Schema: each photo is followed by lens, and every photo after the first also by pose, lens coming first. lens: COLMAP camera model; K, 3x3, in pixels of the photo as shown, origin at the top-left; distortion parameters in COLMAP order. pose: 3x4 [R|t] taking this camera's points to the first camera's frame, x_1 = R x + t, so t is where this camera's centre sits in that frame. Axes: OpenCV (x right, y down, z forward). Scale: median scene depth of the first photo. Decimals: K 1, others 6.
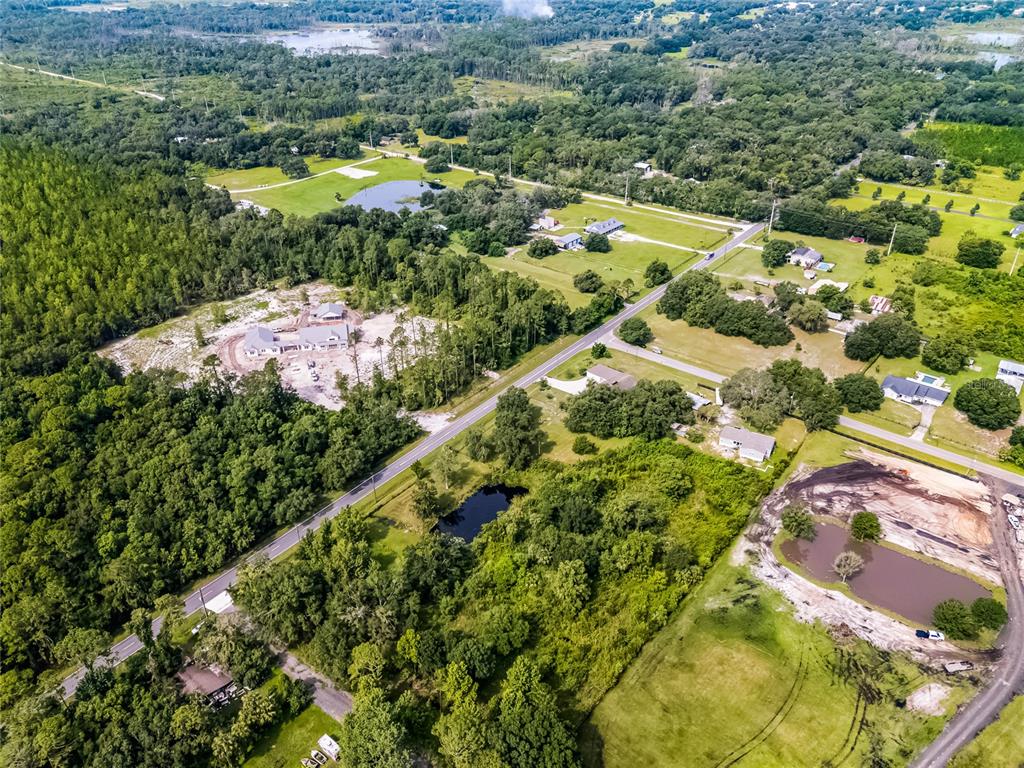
lens RADIAL K [[750.4, 0, 510.4], [0, 750.4, 384.8], [0, 0, 1]] dist [0.079041, -0.075620]
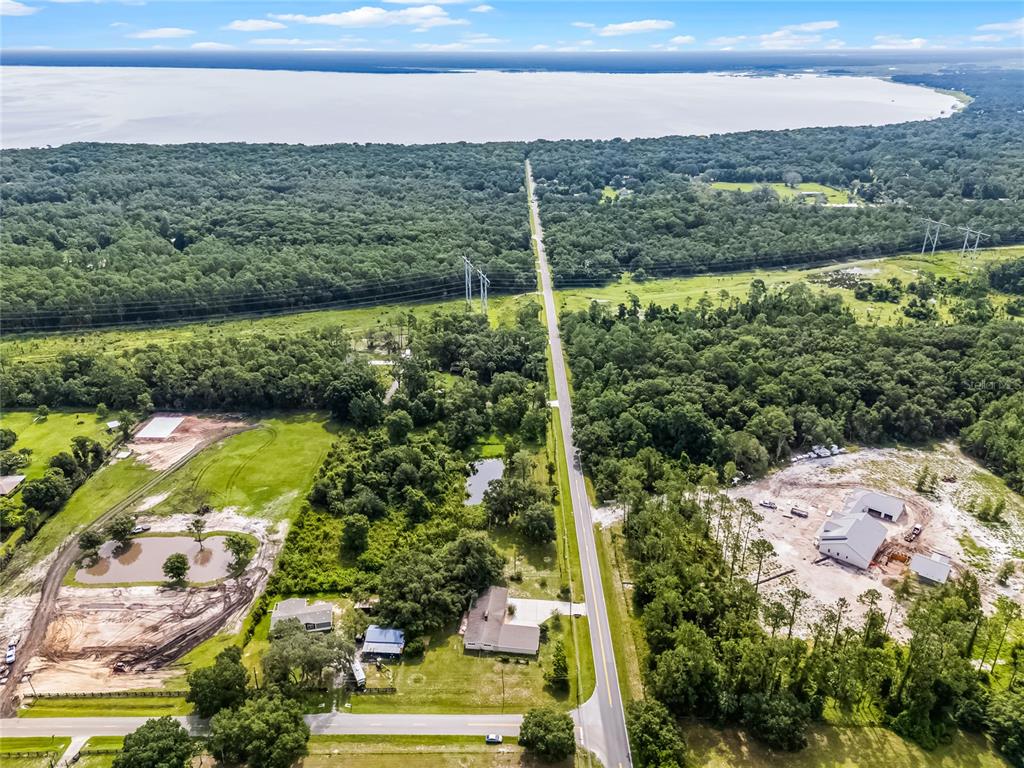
lens RADIAL K [[750.4, 0, 510.4], [0, 750.4, 384.8], [0, 0, 1]] dist [0.079041, -0.075620]
pose [[-0.782407, 0.262933, -0.564540, 0.499941], [-0.311553, 0.619656, 0.720390, -0.717596], [0.539235, 0.739522, -0.402905, 1.176152]]
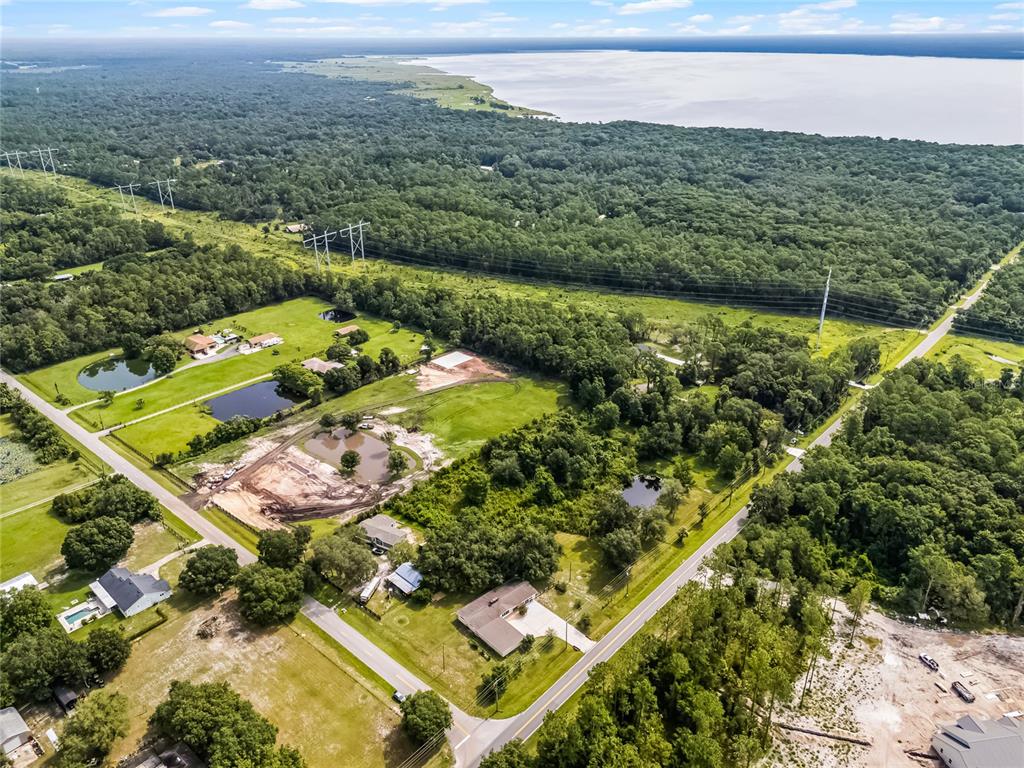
lens RADIAL K [[750.4, 0, 510.4], [0, 750.4, 384.8], [0, 0, 1]] dist [0.079041, -0.075620]
pose [[-0.998728, -0.008124, 0.049768, 0.087268], [0.036499, 0.564537, 0.824600, -0.782081], [-0.034795, 0.825368, -0.563522, 1.282281]]
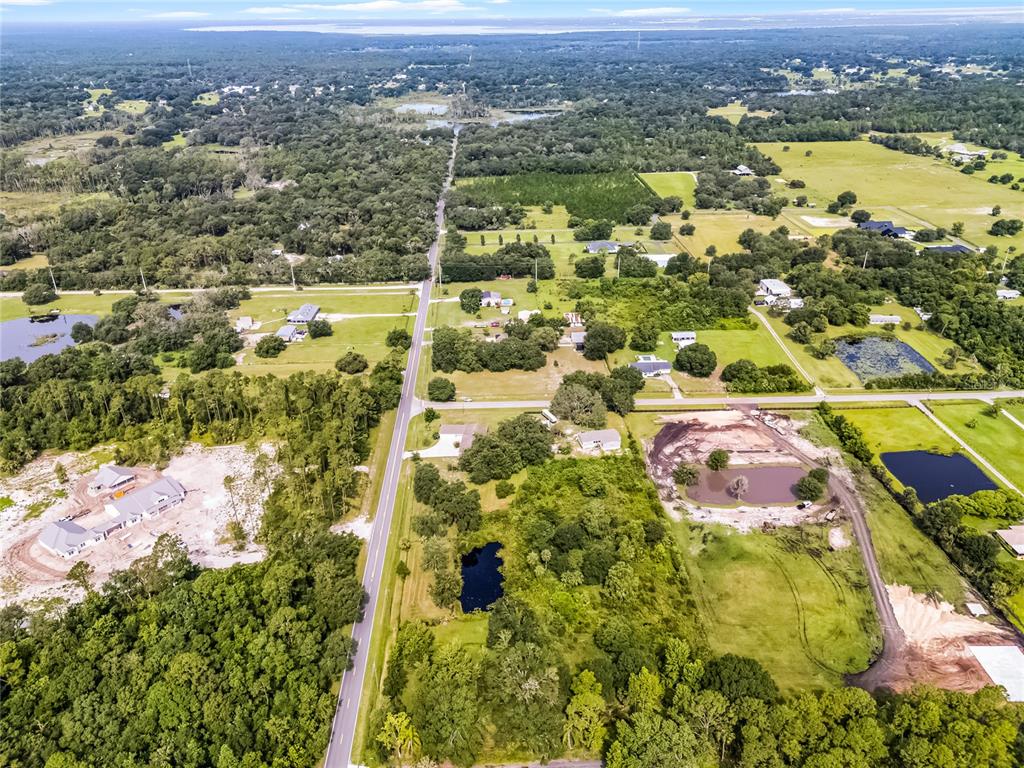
lens RADIAL K [[730.6, 0, 508.5], [0, 730.6, 417.5], [0, 0, 1]] dist [0.098398, -0.119963]
pose [[0.758903, -0.312402, 0.571376, -0.445528], [0.335792, 0.939502, 0.067676, -0.083854], [-0.557951, 0.140504, 0.817893, 0.081233]]
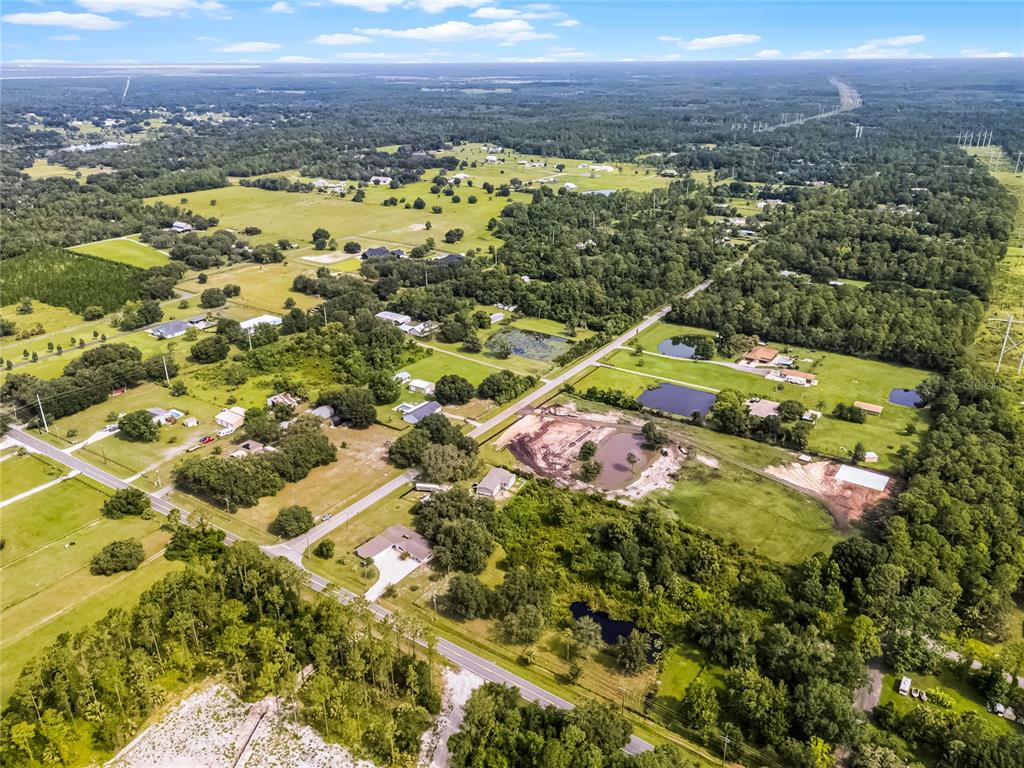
lens RADIAL K [[730.6, 0, 508.5], [0, 730.6, 417.5], [0, 0, 1]] dist [0.098398, -0.119963]
pose [[-0.083824, -0.427362, 0.900186, -0.673303], [0.512791, 0.756073, 0.406694, -0.446687], [-0.854412, 0.495698, 0.155770, 0.680877]]
